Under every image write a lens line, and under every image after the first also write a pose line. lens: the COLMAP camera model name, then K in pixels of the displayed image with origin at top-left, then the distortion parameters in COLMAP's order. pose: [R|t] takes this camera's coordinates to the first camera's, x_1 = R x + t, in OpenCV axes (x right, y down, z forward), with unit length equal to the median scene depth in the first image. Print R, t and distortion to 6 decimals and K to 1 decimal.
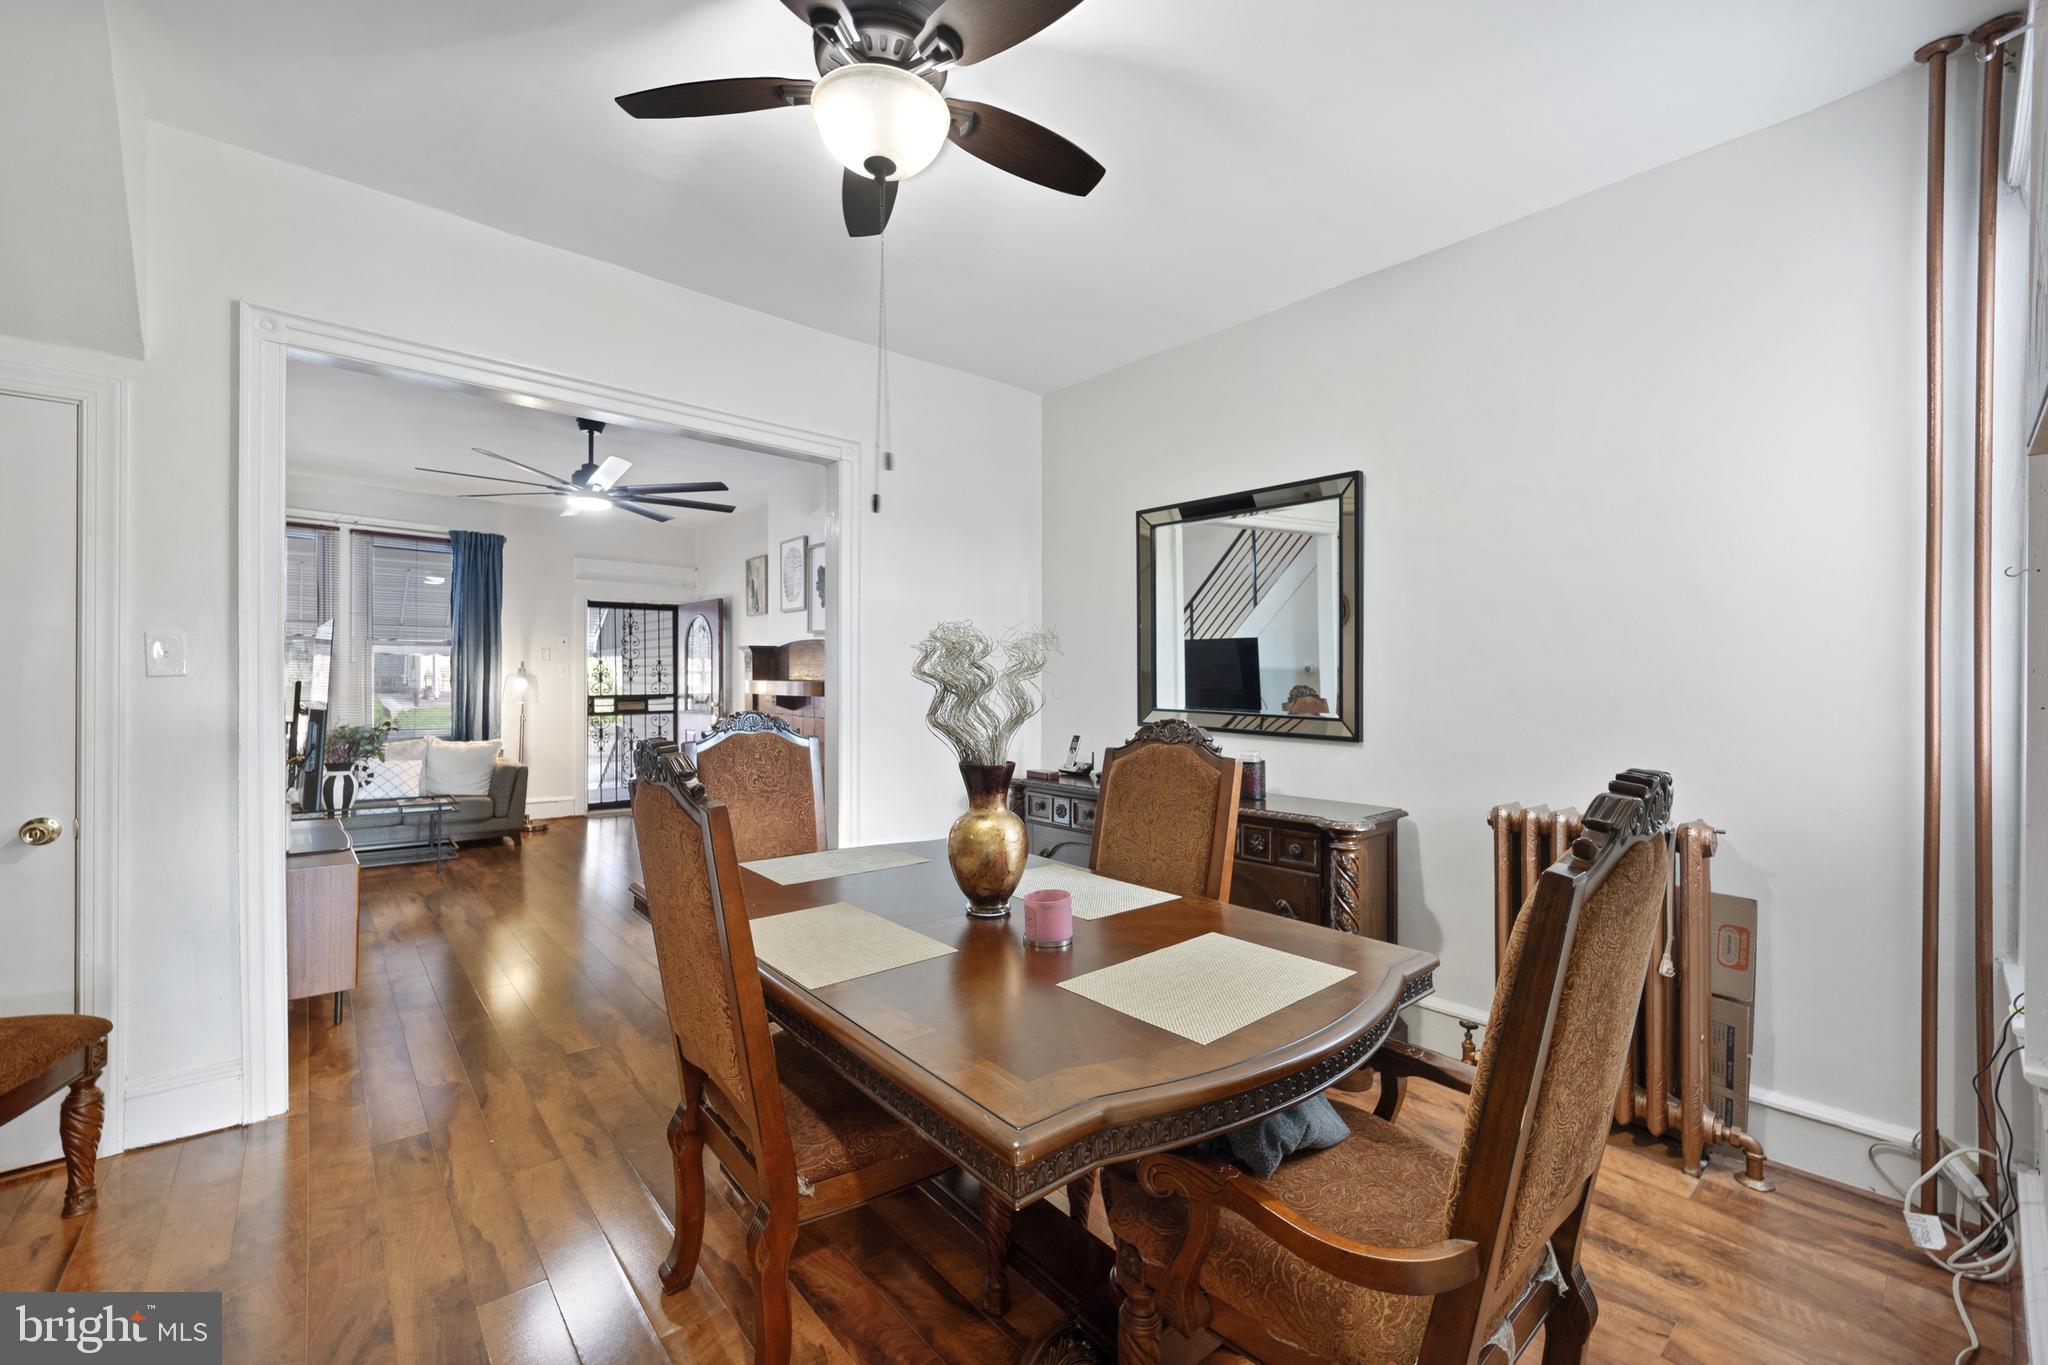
lens RADIAL K [[835.8, 0, 1027.0], [0, 835.8, 680.0], [0, 0, 1]] dist [-0.006987, 0.000603]
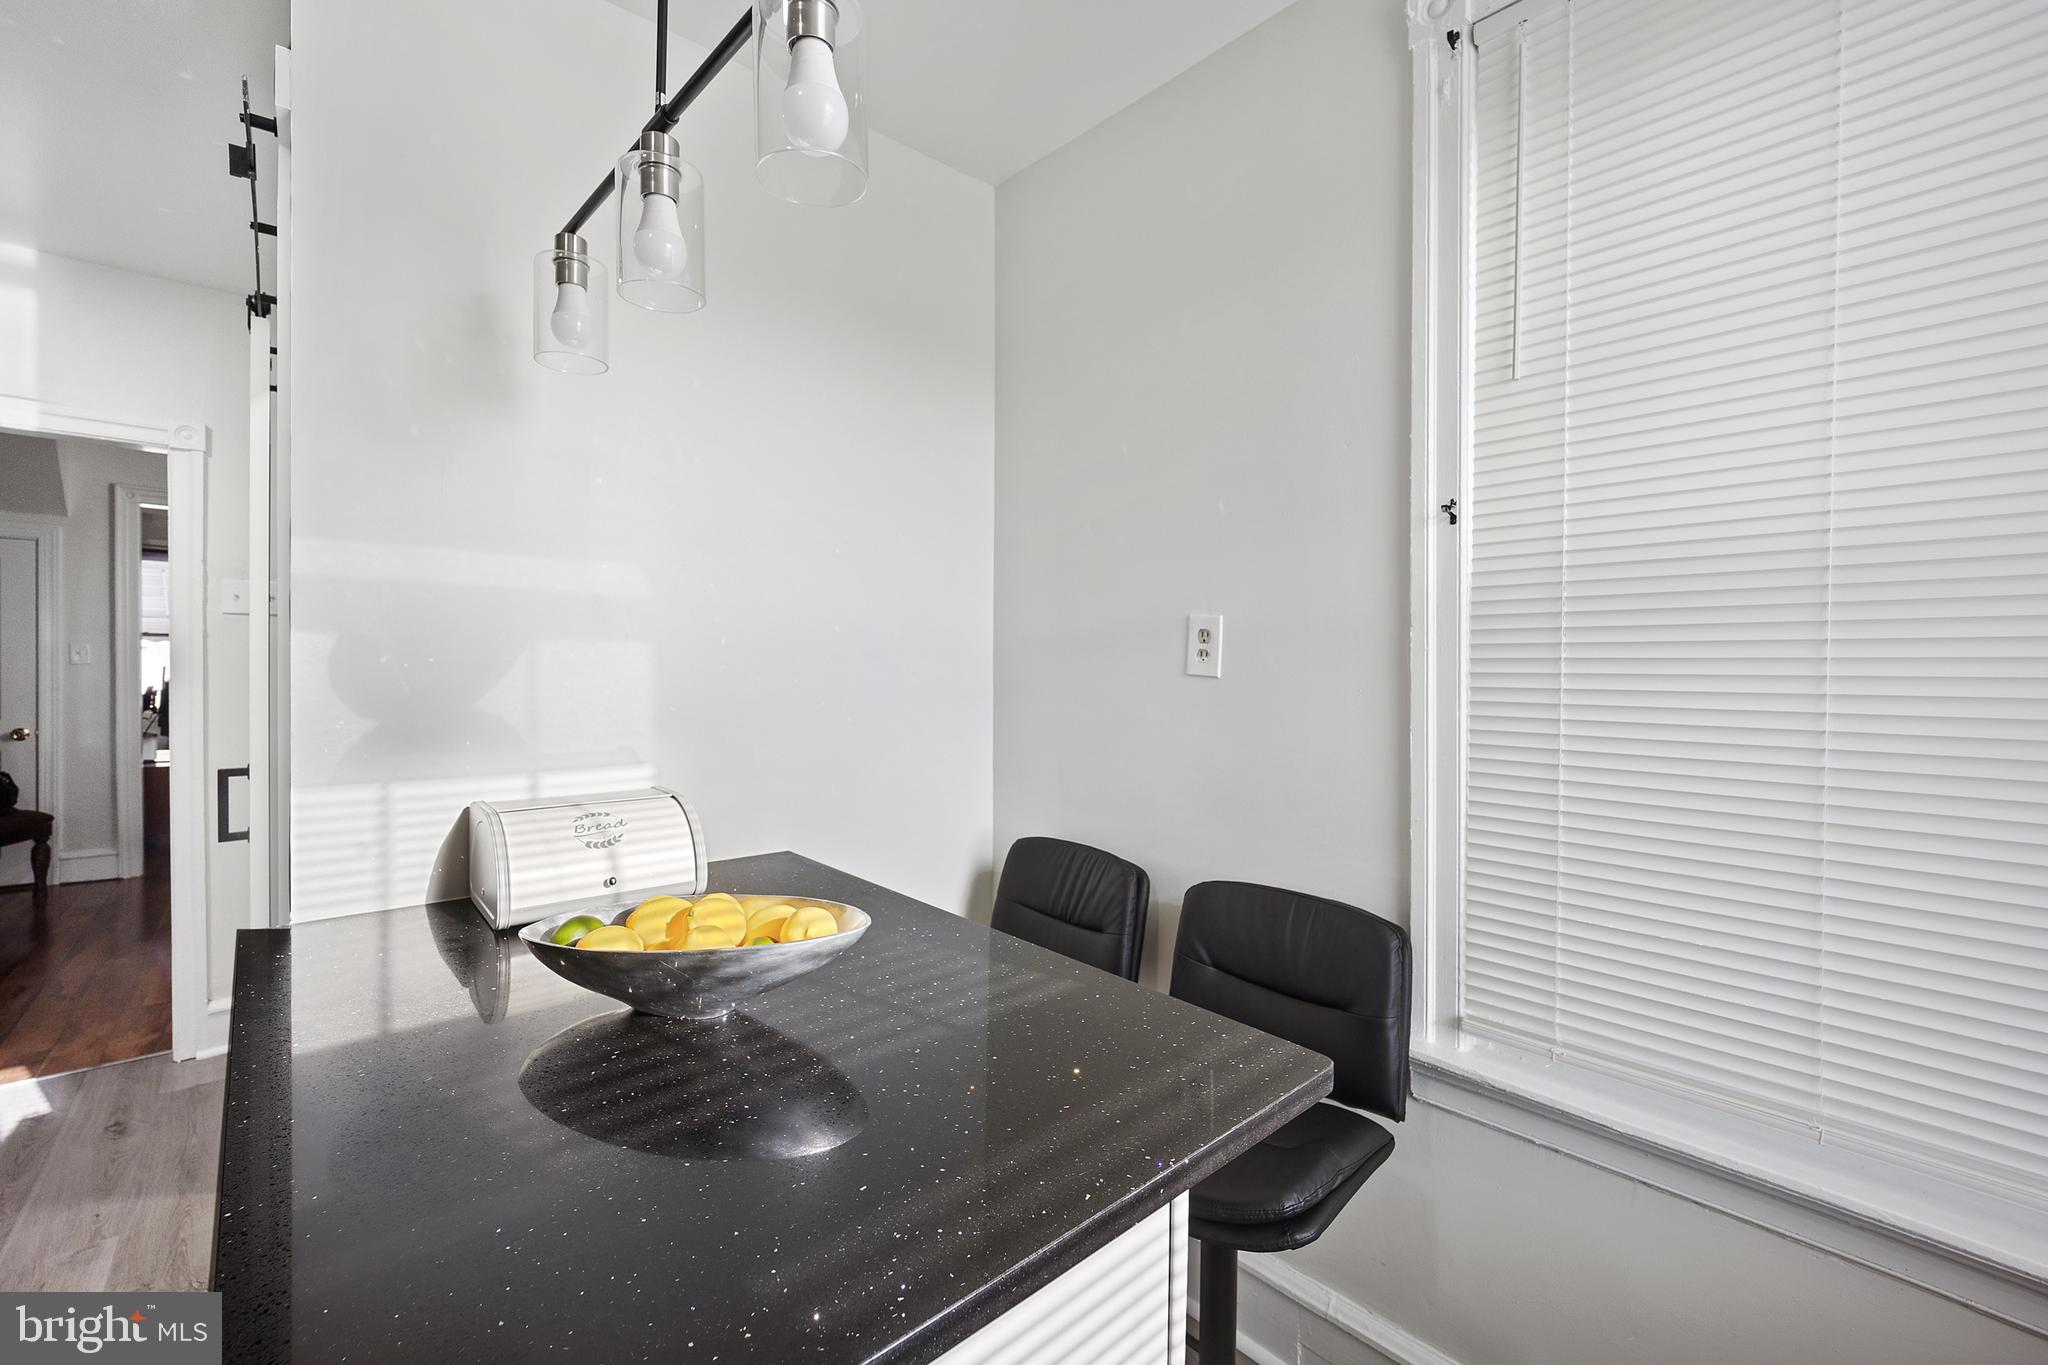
lens RADIAL K [[835.8, 0, 1020.4], [0, 835.8, 668.7], [0, 0, 1]] dist [-0.006987, 0.000603]
pose [[0.999558, 0.001887, 0.029652, 1.383476], [-0.002102, 0.999972, 0.007227, -0.012186], [-0.029638, -0.007286, 0.999534, -1.262170]]
